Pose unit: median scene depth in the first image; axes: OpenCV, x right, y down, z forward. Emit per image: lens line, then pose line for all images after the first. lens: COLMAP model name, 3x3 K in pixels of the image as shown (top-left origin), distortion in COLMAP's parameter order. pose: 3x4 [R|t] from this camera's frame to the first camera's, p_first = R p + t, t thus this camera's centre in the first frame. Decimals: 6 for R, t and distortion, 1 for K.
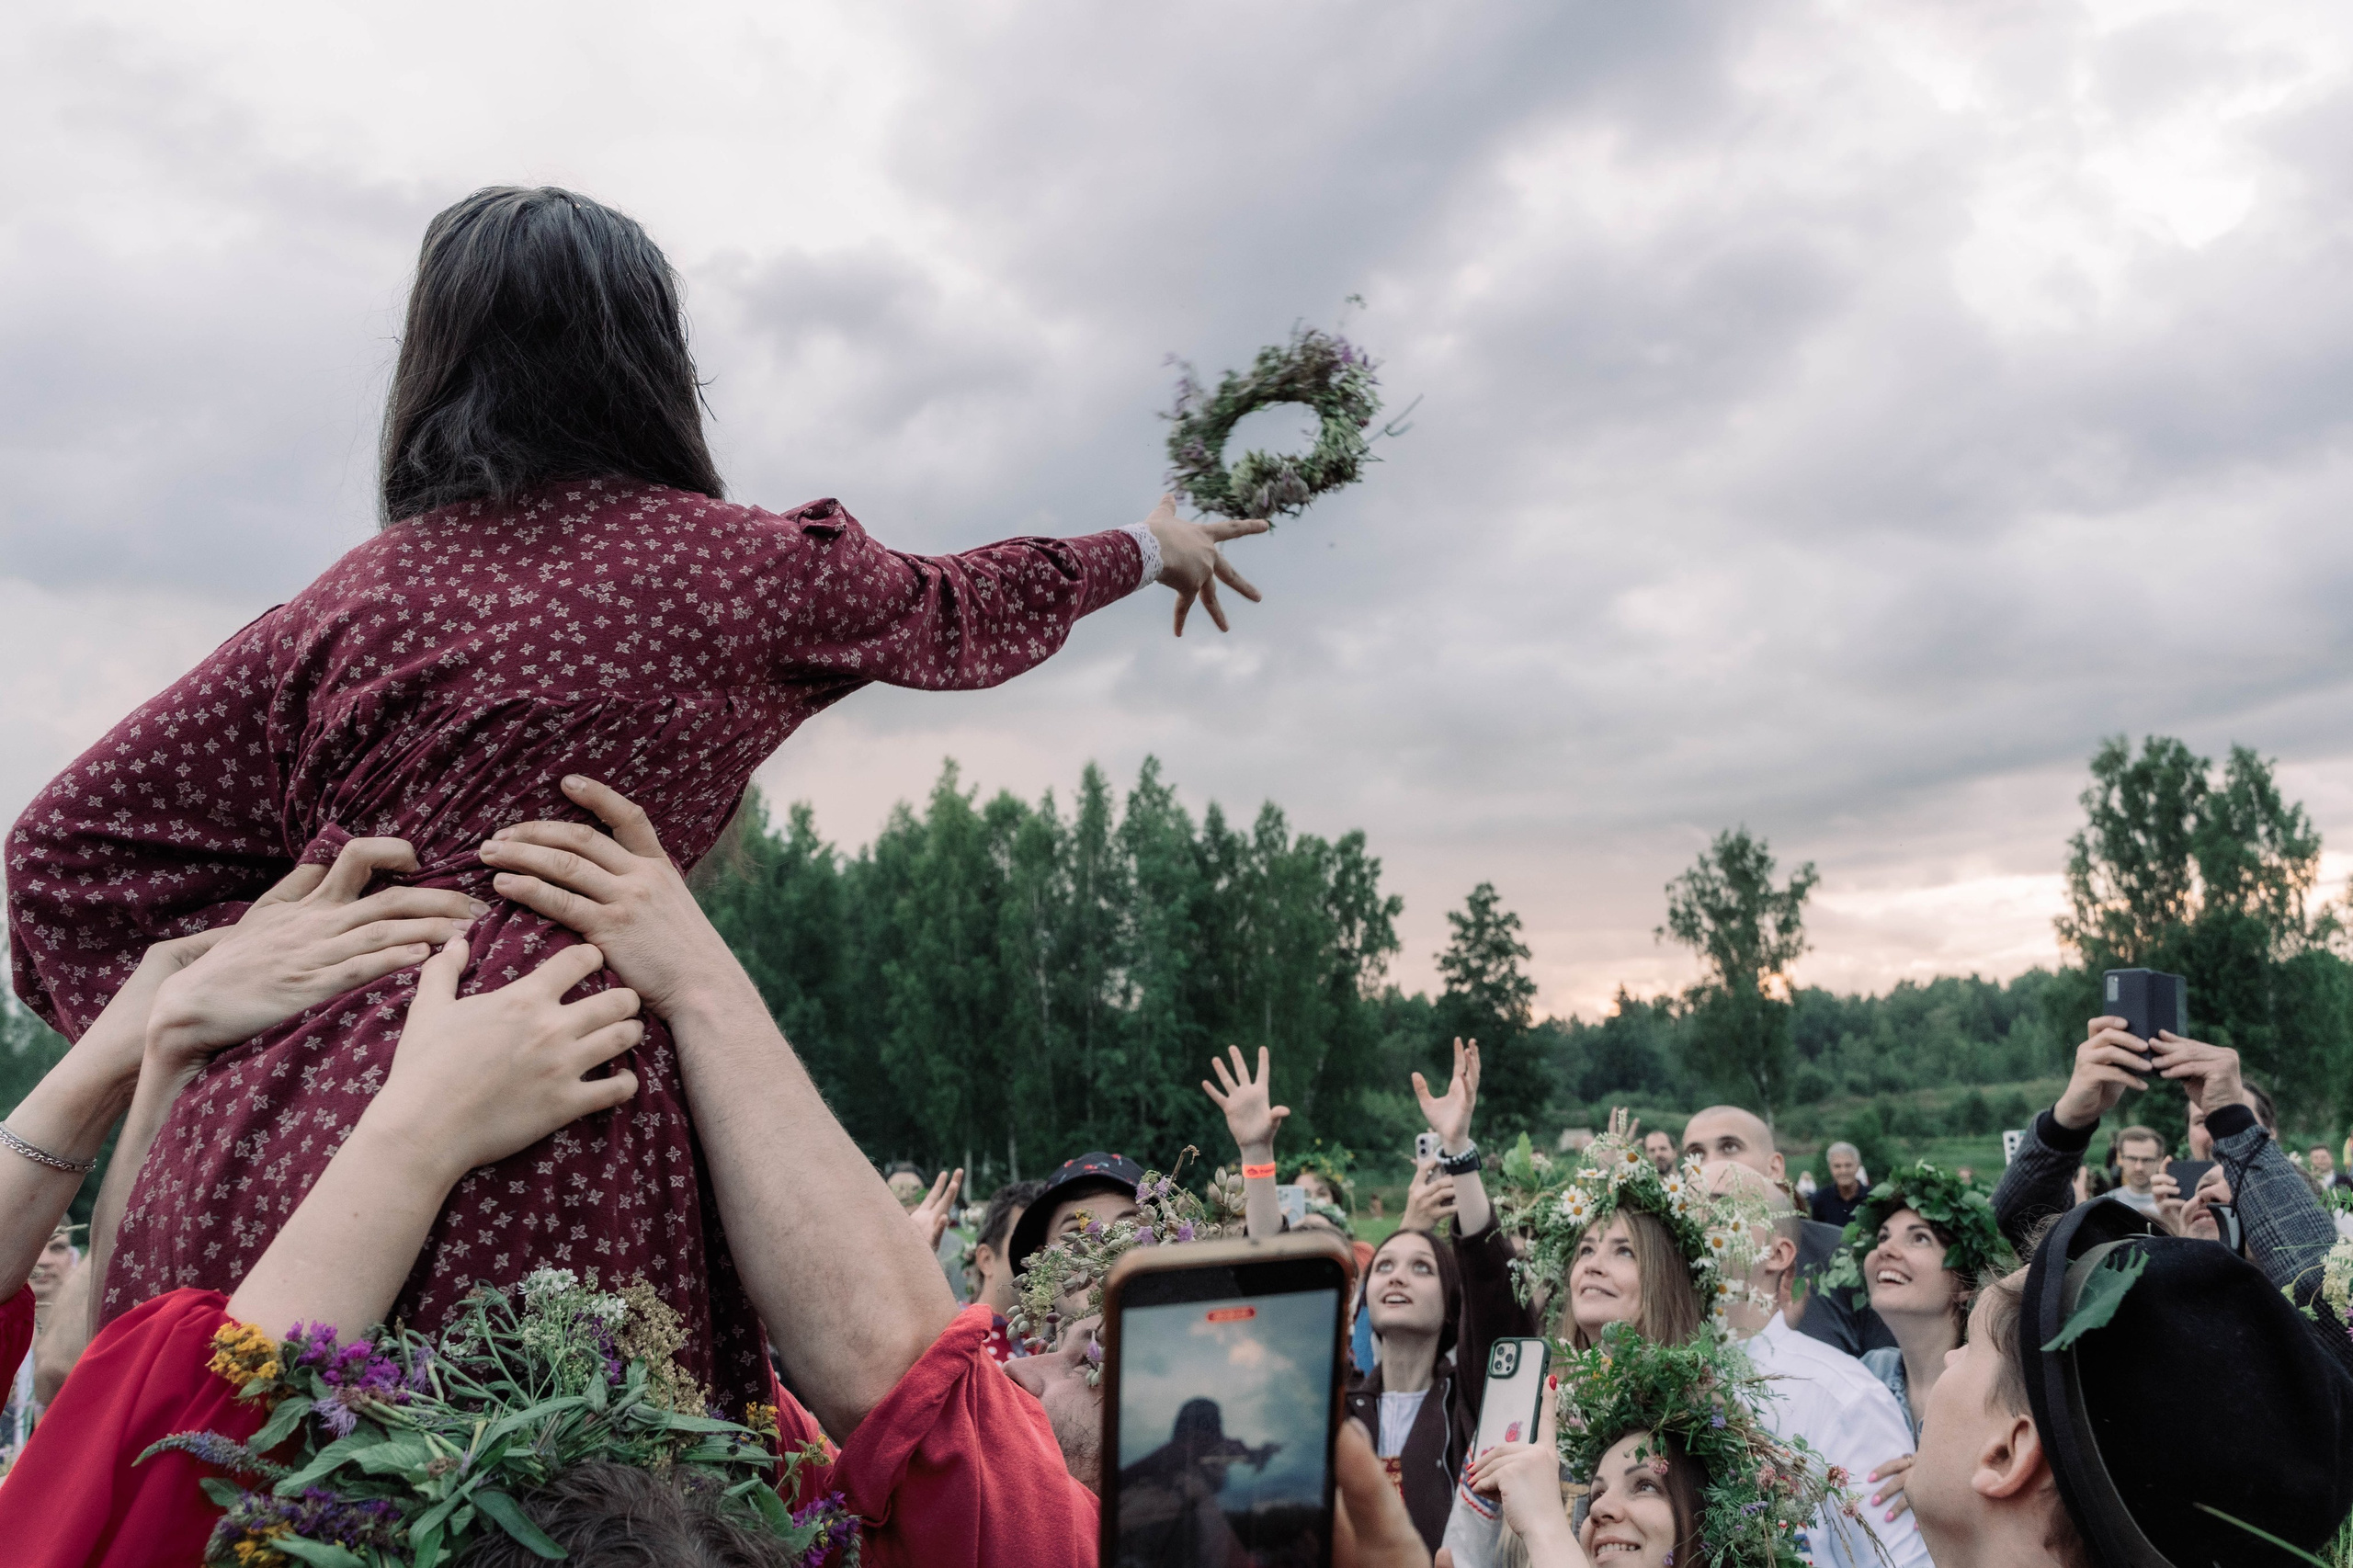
lens RADIAL K [[1909.4, 0, 1176.5], [0, 1909.4, 784.0], [0, 0, 1]] dist [-0.006591, -0.007786]
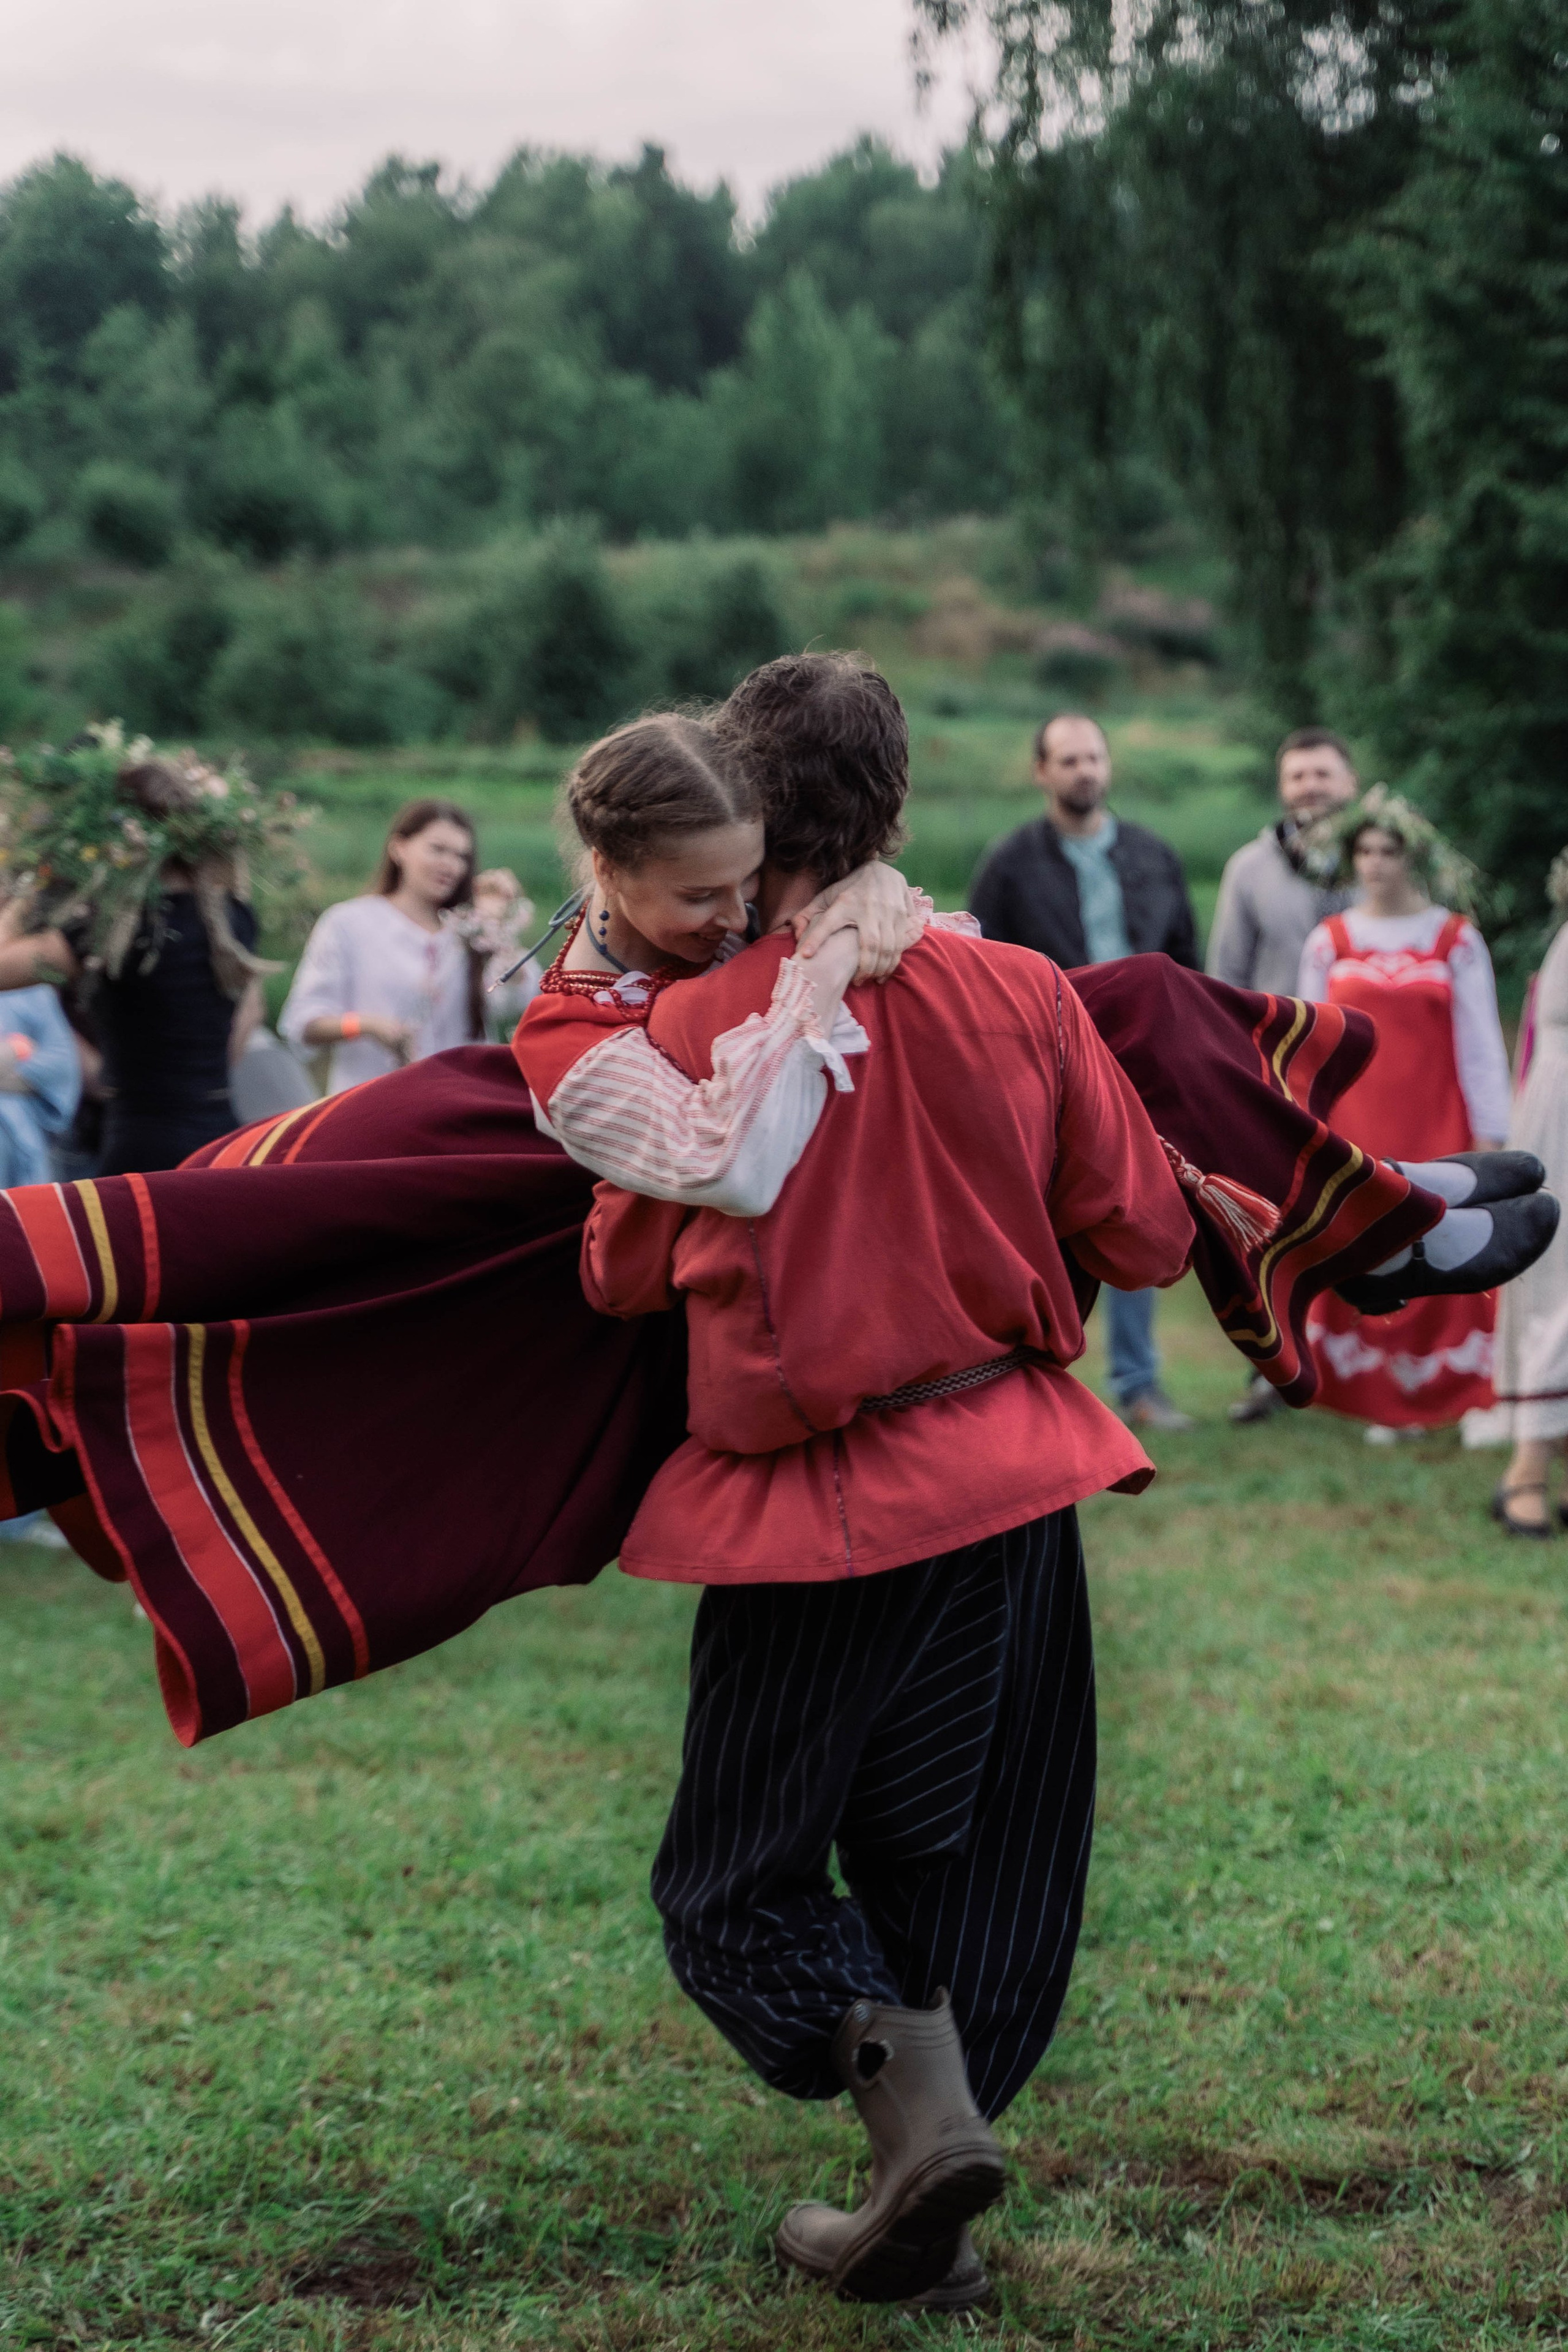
lens RADIAL K [[6243.5, 0, 784.0], [0, 6243.5, 1176.0], [0, 0, 1]] dist [-0.035846, -0.066864]
pose [[0.915052, -0.001293, 0.403334, 0.182678], [-0.100354, 0.967818, 0.230778, 0.076268], [-0.390652, -0.251650, 0.885473, 0.403860]]
